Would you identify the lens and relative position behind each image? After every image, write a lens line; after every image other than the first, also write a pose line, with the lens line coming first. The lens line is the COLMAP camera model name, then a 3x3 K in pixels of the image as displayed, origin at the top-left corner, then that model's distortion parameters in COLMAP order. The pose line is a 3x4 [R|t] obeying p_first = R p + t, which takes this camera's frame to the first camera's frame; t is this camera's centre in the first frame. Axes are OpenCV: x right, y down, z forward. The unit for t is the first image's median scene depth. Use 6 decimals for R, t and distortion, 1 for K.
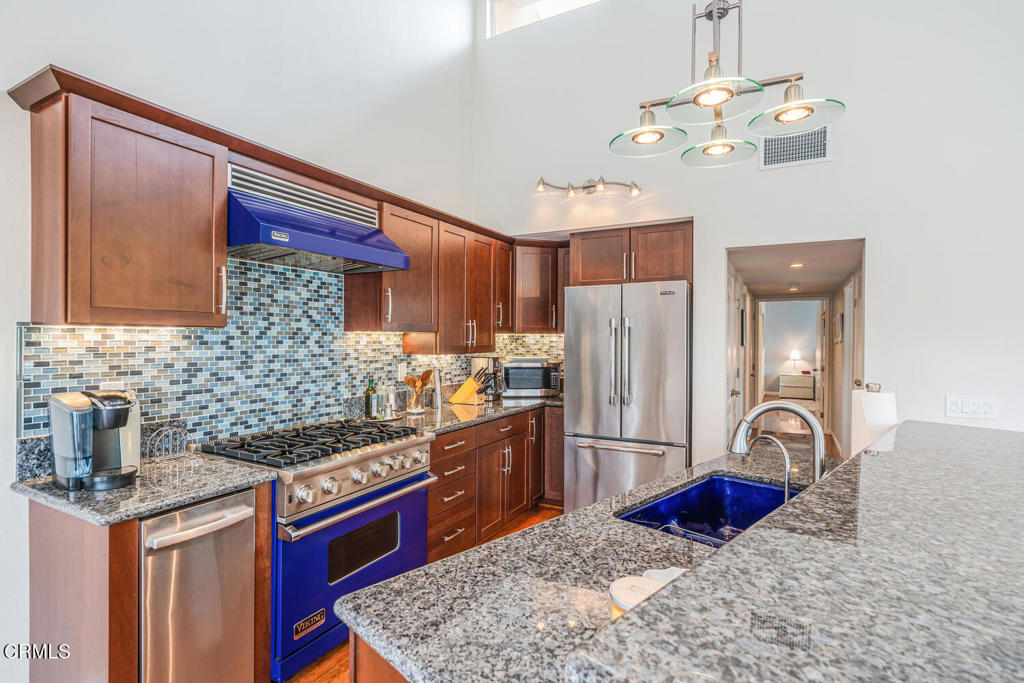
lens RADIAL K [[480.0, 0, 512.0], [0, 480.0, 341.5], [0, 0, 1]] dist [-0.049783, 0.020598]
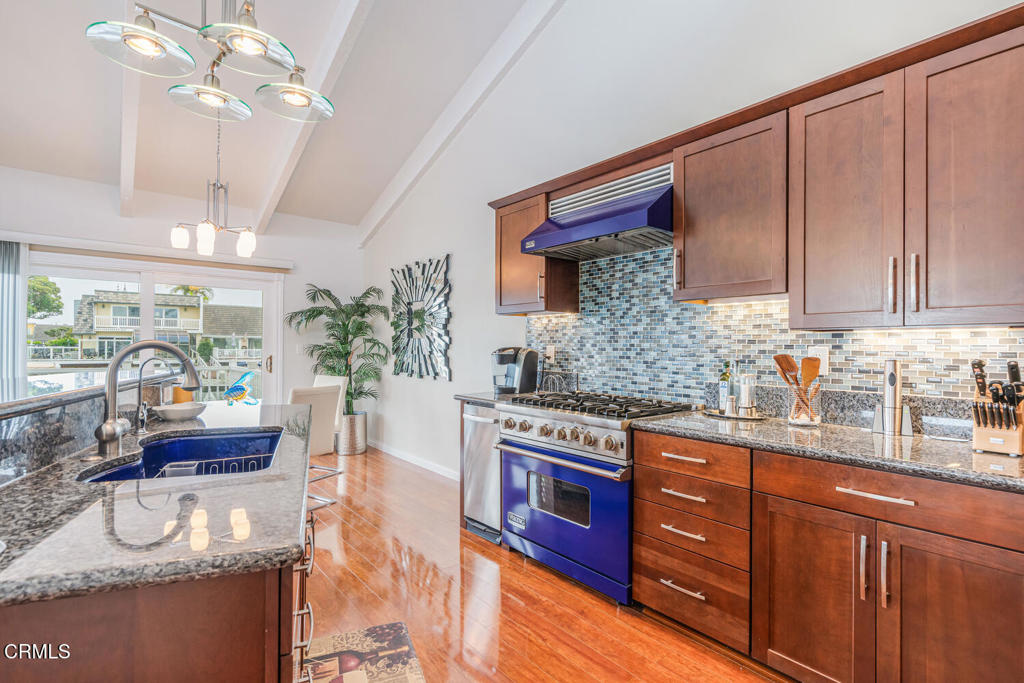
lens RADIAL K [[480.0, 0, 512.0], [0, 480.0, 341.5], [0, 0, 1]] dist [-0.049783, 0.020598]
pose [[-0.371262, -0.018797, -0.928338, 0.675373], [-0.014826, 0.999788, -0.014314, 0.072589], [0.928410, 0.008449, -0.371462, 1.150524]]
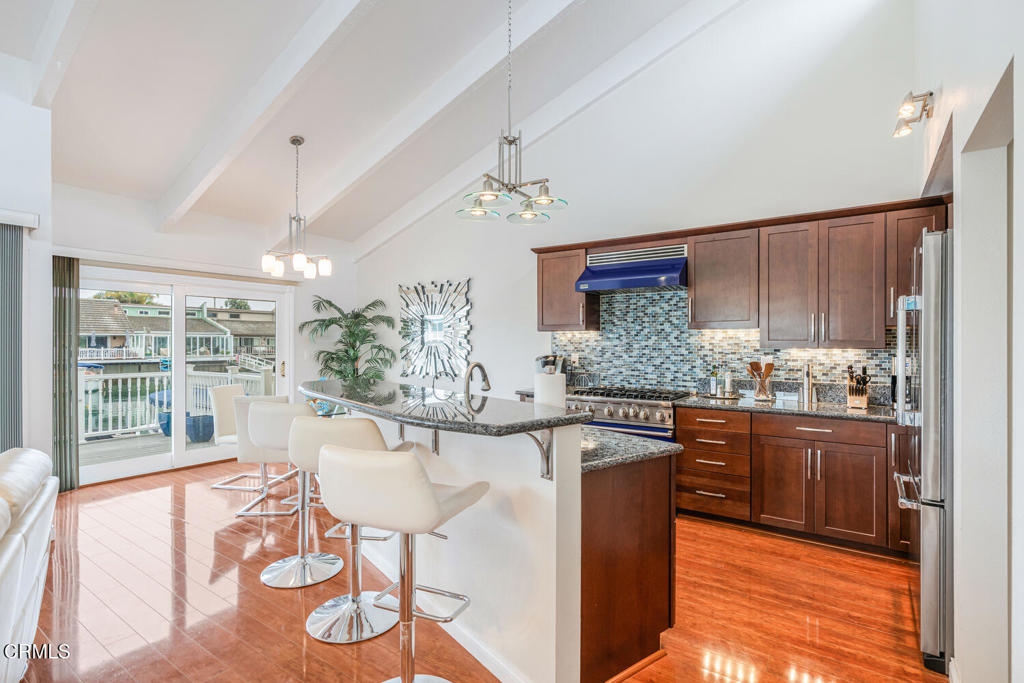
lens RADIAL K [[480.0, 0, 512.0], [0, 480.0, 341.5], [0, 0, 1]] dist [-0.049783, 0.020598]
pose [[-0.104300, -0.007258, -0.994519, 1.284575], [-0.007337, 0.999952, -0.006528, 0.029647], [0.994519, 0.006616, -0.104349, 0.694263]]
